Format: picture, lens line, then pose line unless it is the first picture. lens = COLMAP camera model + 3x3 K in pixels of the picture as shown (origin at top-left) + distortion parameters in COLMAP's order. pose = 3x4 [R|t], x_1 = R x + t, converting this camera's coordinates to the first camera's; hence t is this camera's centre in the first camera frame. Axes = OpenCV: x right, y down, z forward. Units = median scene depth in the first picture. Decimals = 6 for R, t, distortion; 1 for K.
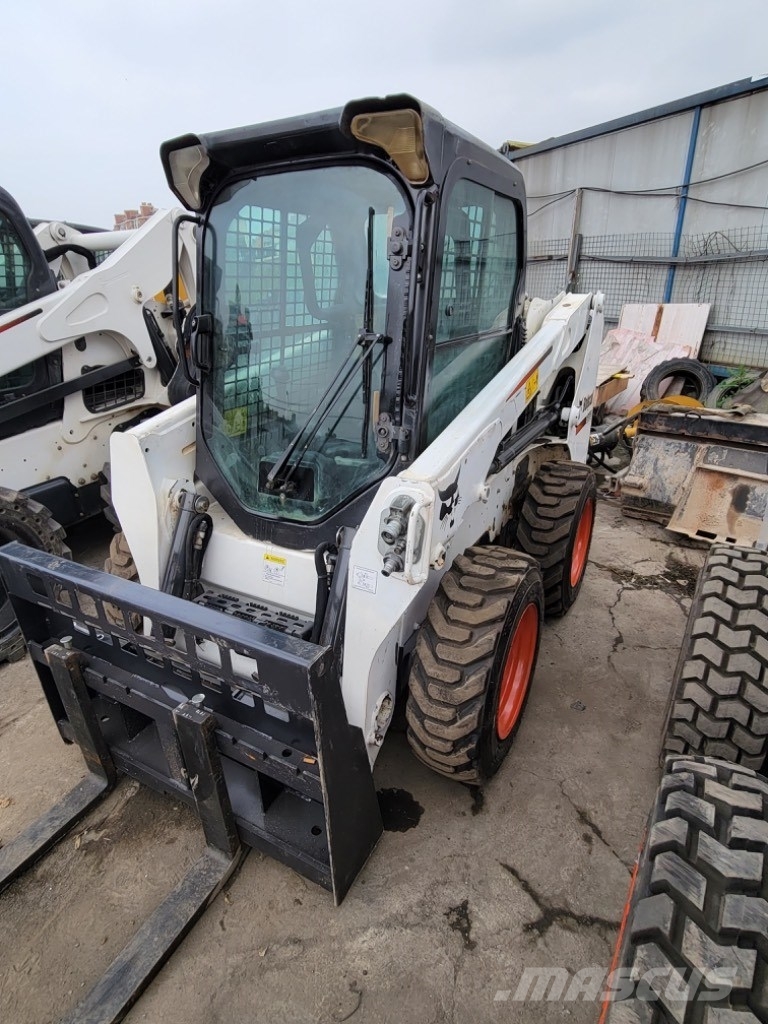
lens RADIAL K [[549.2, 0, 384.0], [0, 549.2, 512.0], [0, 0, 1]] dist [0.001903, 0.000187]
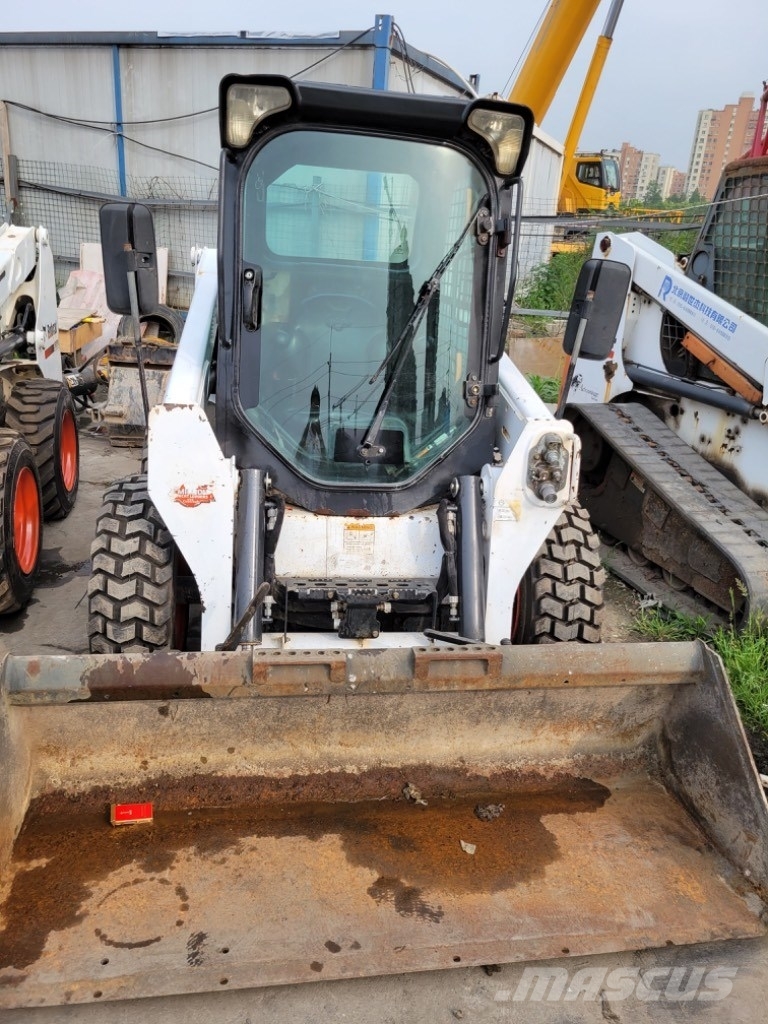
lens RADIAL K [[760.6, 0, 382.0], [0, 760.6, 515.2], [0, 0, 1]] dist [0.042922, -0.030221]
pose [[0.747850, -0.160037, 0.644289, -0.146653], [0.174253, 0.983800, 0.042108, 0.179581], [-0.640590, 0.080779, 0.763622, -0.458117]]
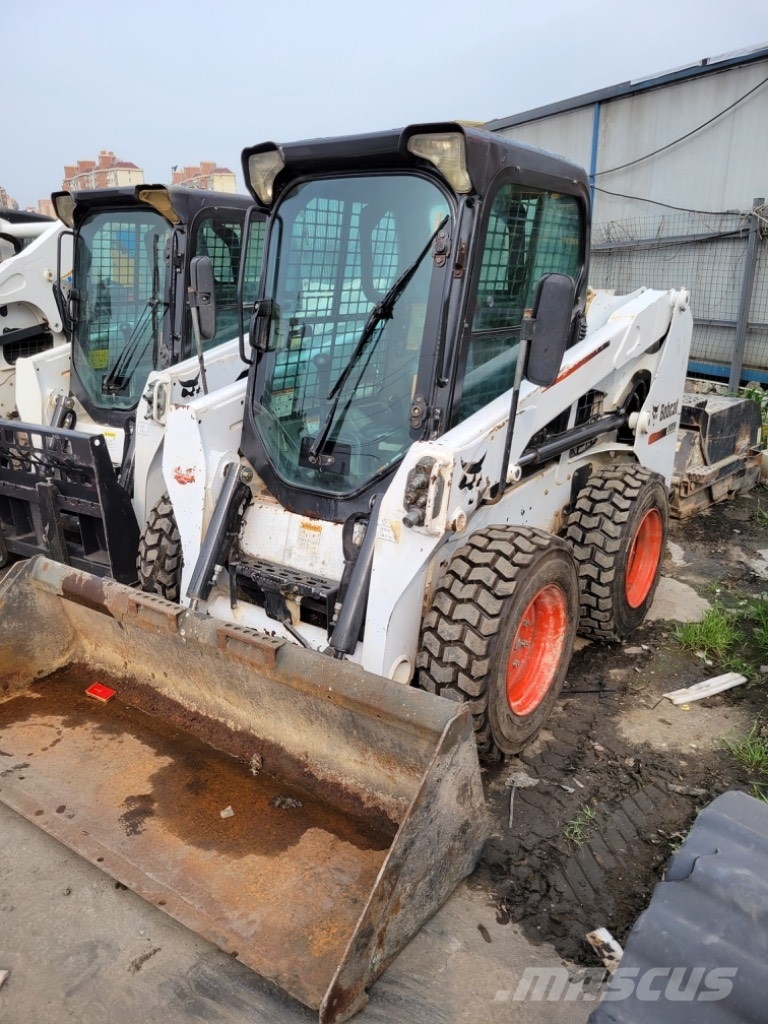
lens RADIAL K [[760.8, 0, 376.0], [0, 760.8, 531.9], [0, 0, 1]] dist [0.034415, -0.008916]
pose [[0.998384, 0.028177, -0.049343, 0.398742], [-0.030782, 0.998127, -0.052865, 0.261332], [0.047761, 0.054298, 0.997382, -0.685760]]
